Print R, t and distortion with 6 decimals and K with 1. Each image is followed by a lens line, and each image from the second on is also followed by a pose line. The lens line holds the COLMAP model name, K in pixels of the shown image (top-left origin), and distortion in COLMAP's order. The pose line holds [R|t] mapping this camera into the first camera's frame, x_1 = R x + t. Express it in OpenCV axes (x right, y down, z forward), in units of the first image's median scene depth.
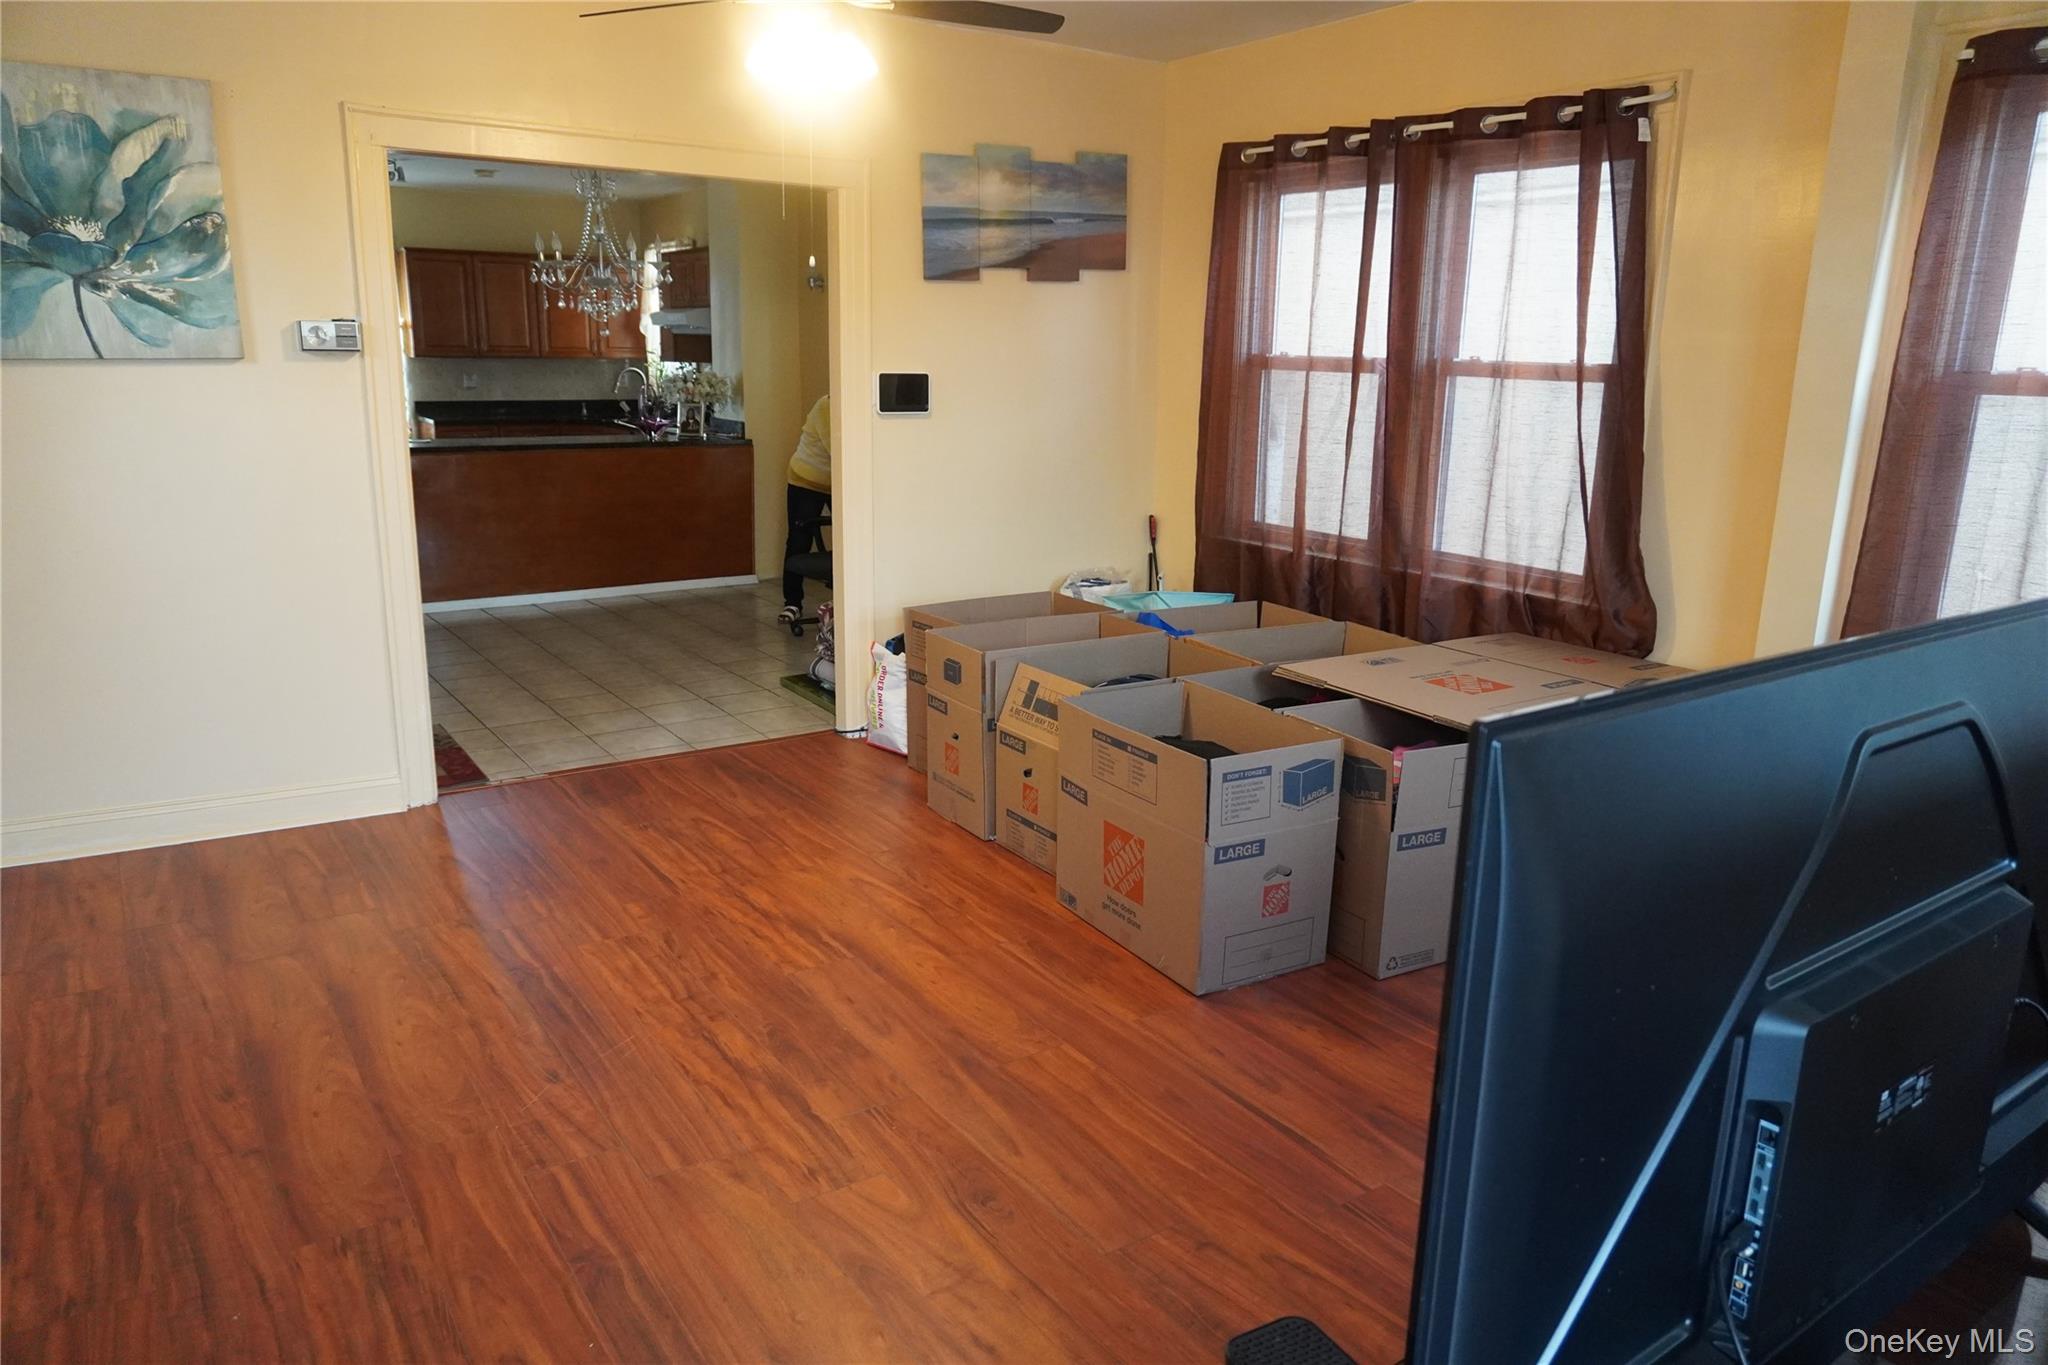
lens RADIAL K [[1394.2, 0, 1020.2], [0, 1394.2, 679.5], [0, 0, 1]] dist [-0.033231, 0.043635]
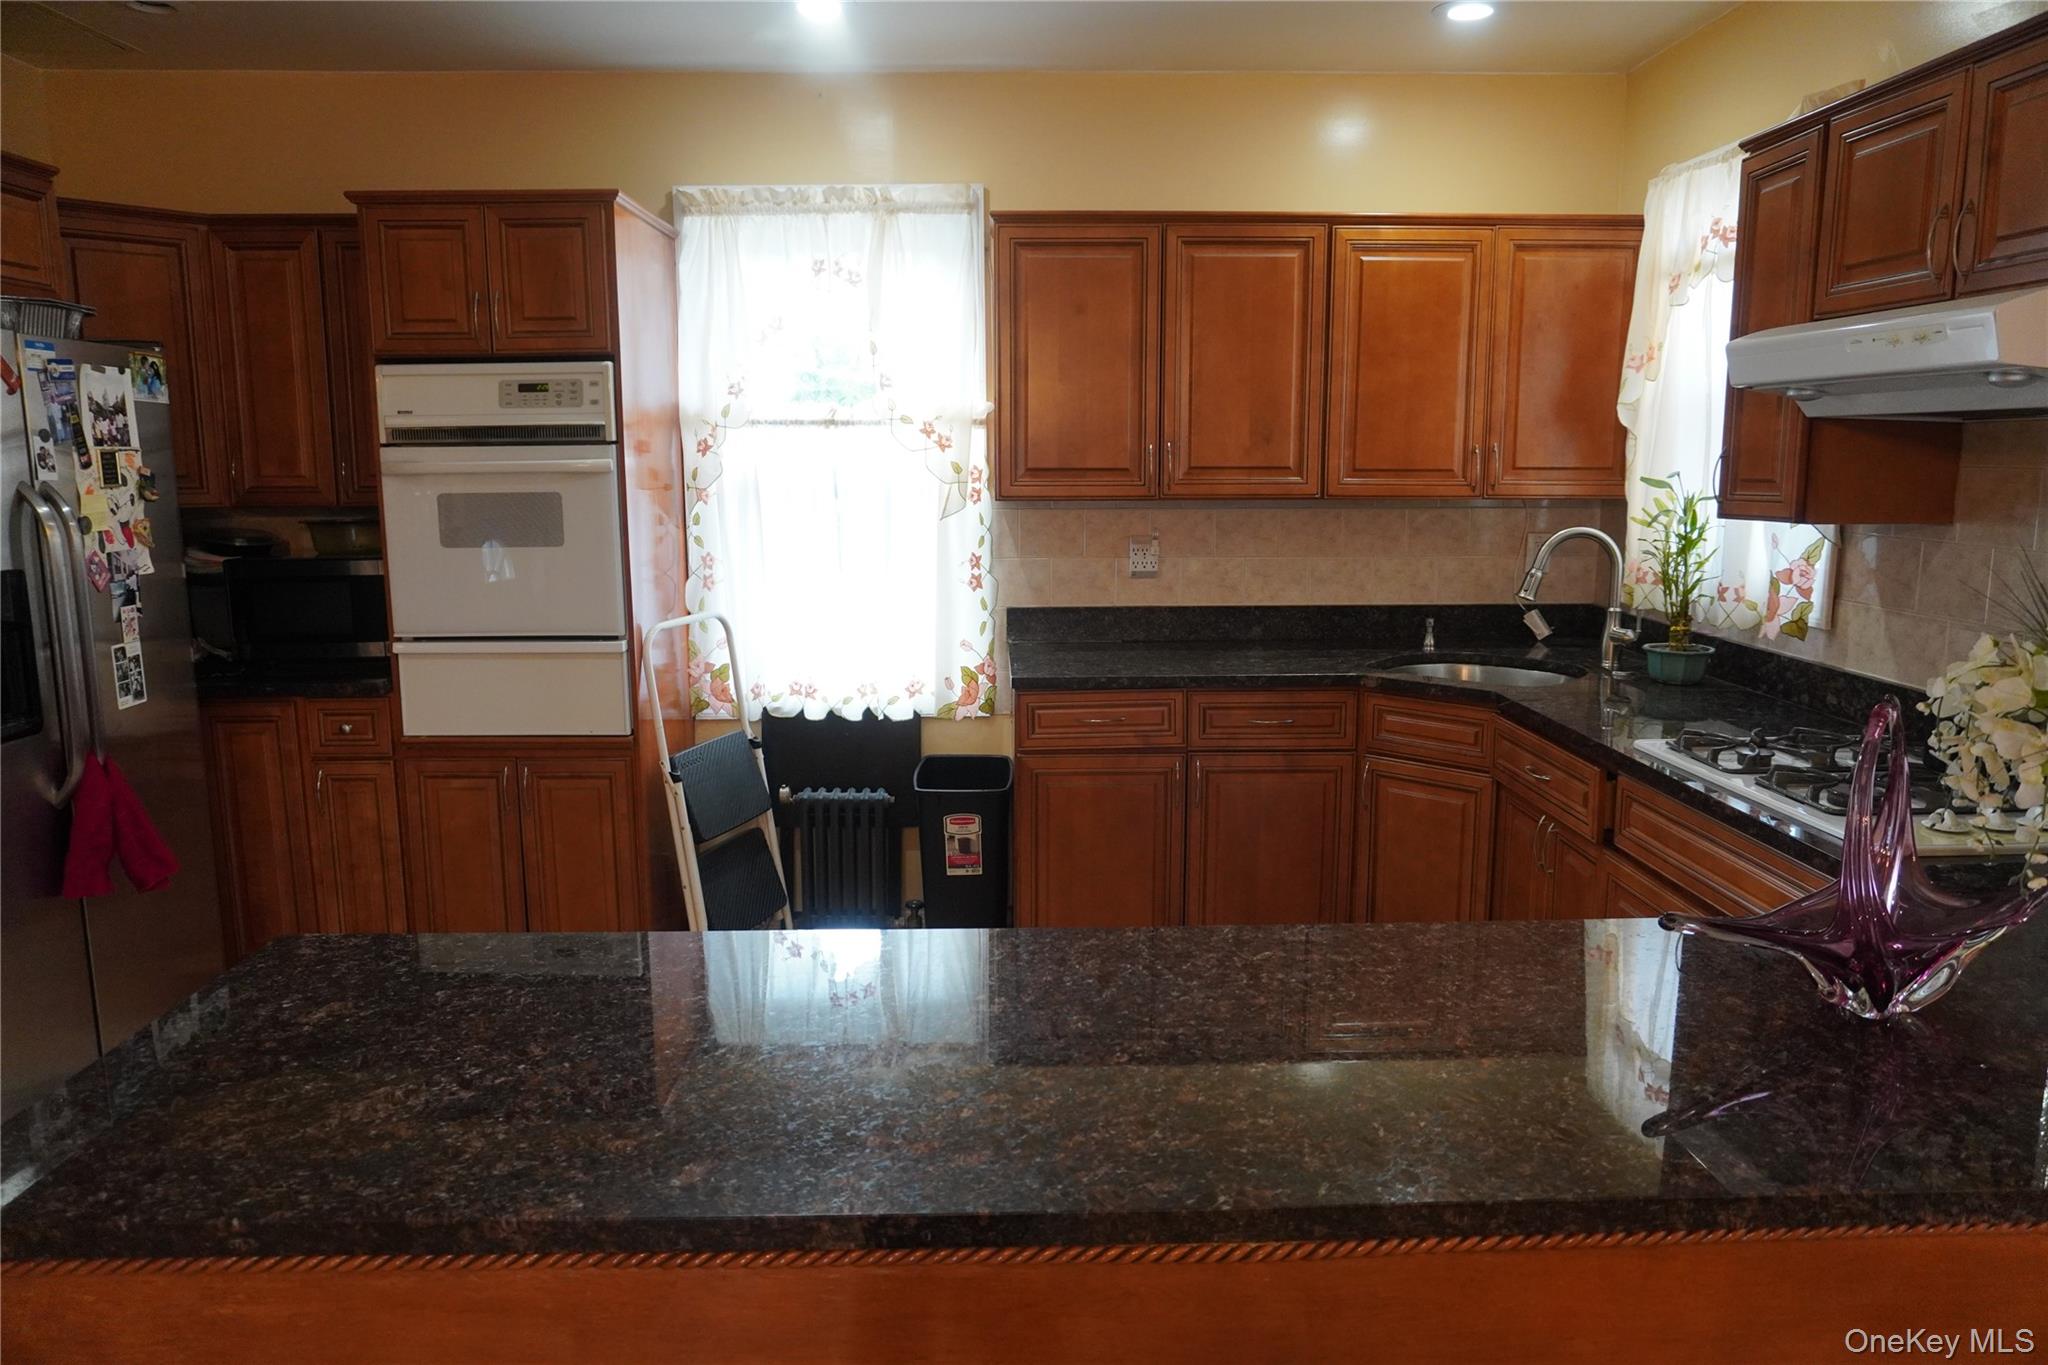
lens RADIAL K [[1366.7, 0, 1024.0], [0, 1366.7, 682.5], [0, 0, 1]] dist [-0.046467, 0.035533]
pose [[0.829688, 0.076150, -0.553009, -0.216782], [-0.118346, 0.992128, -0.040939, -0.165815], [0.545538, 0.099413, 0.832169, 0.687885]]
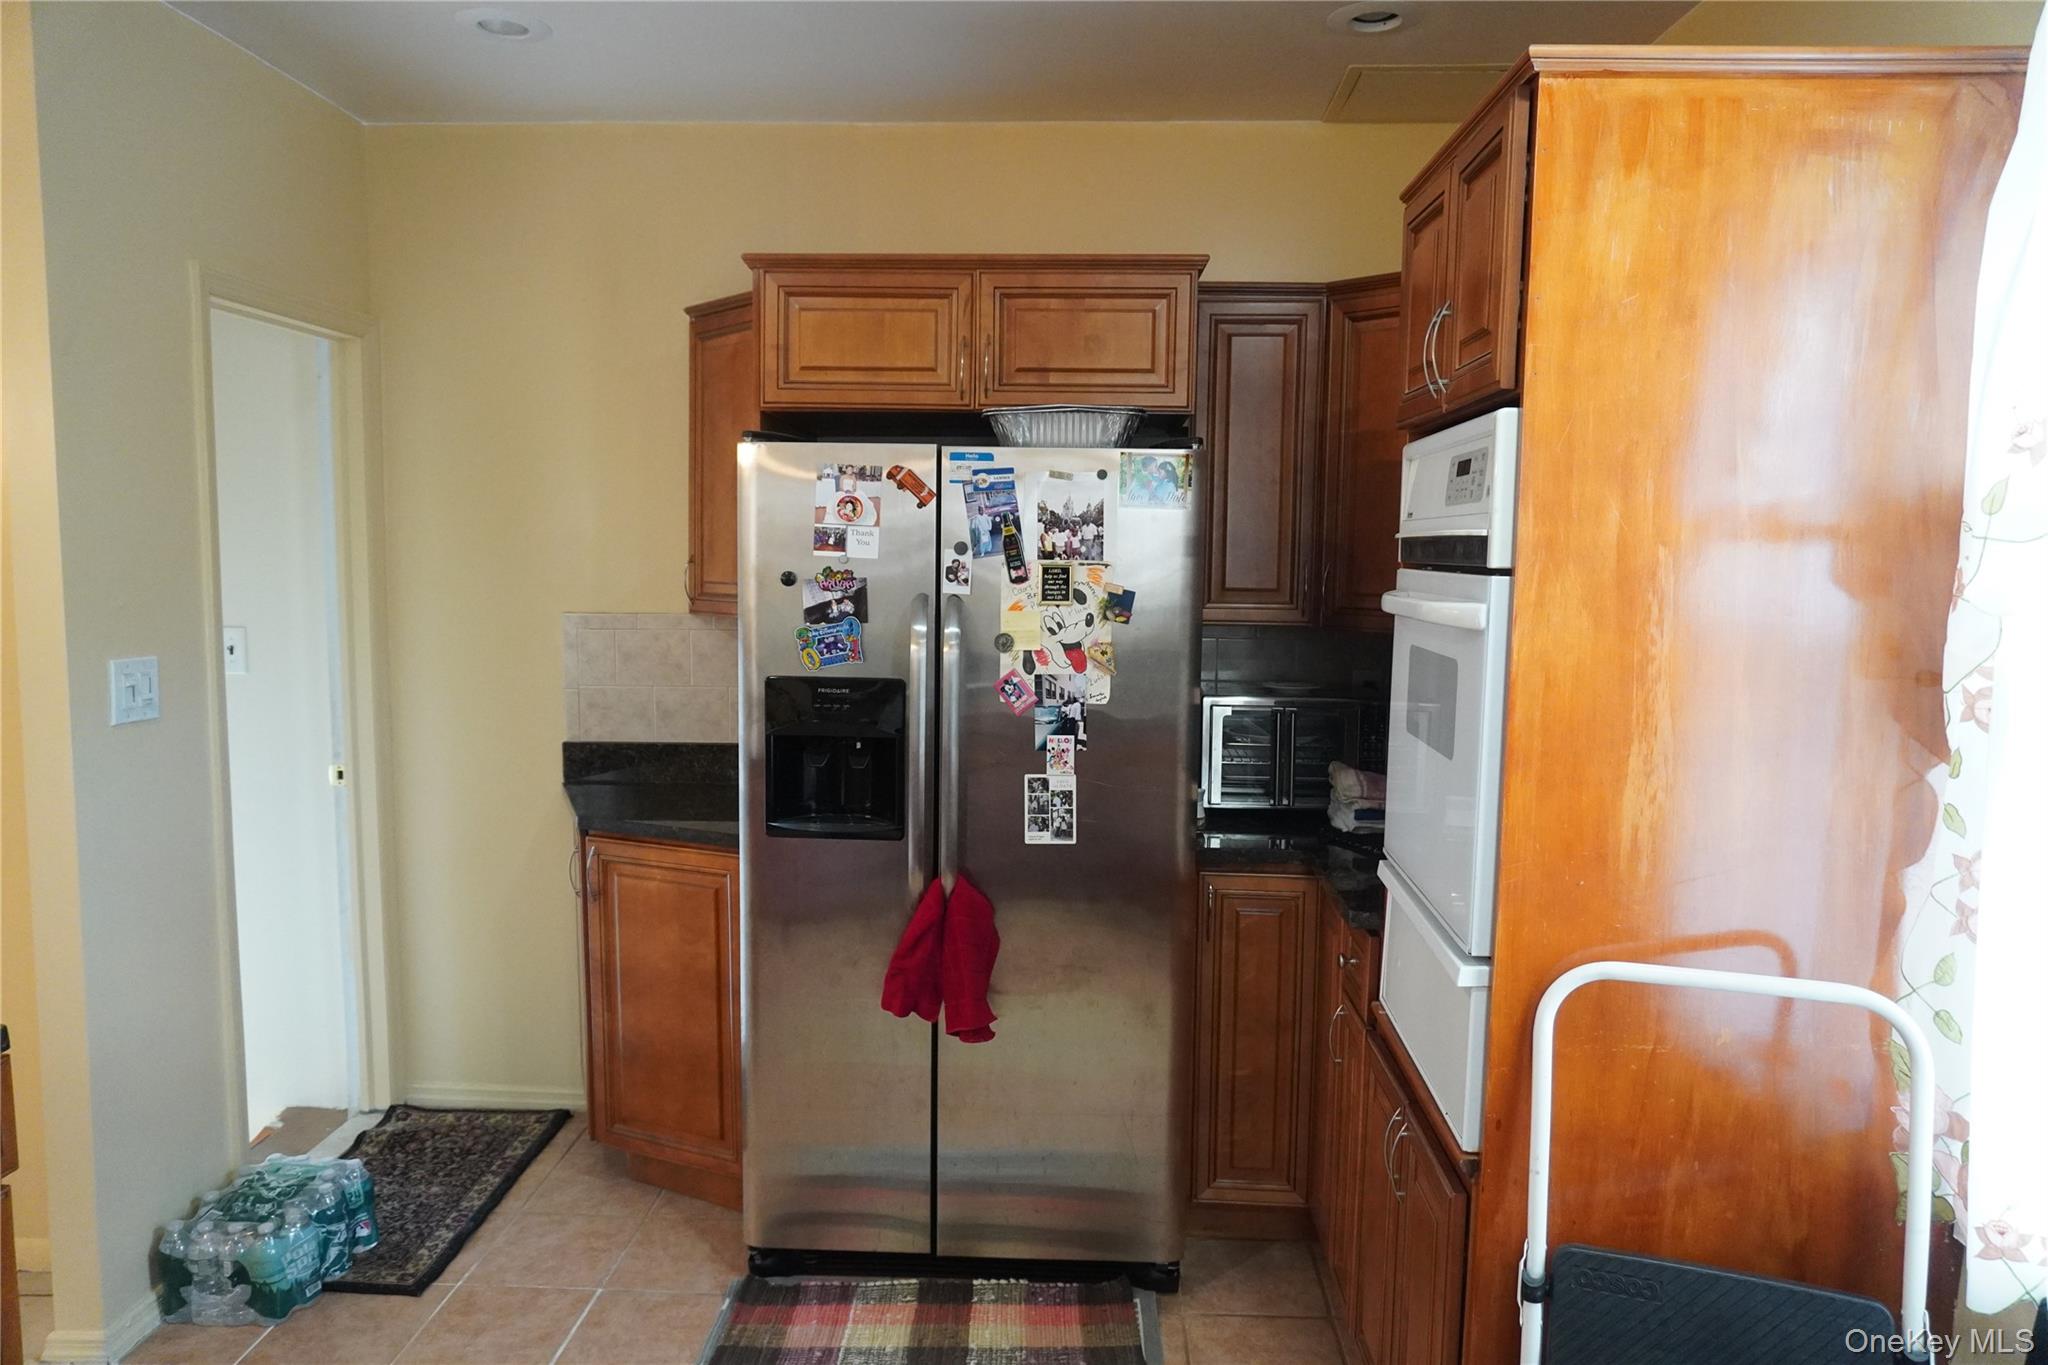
lens RADIAL K [[1366.7, 0, 1024.0], [0, 1366.7, 682.5], [0, 0, 1]] dist [-0.046467, 0.035533]
pose [[-0.617025, 0.056755, -0.784894, -0.323693], [-0.207836, 0.950229, 0.232096, -0.238734], [0.759002, 0.306339, -0.574520, 0.957995]]
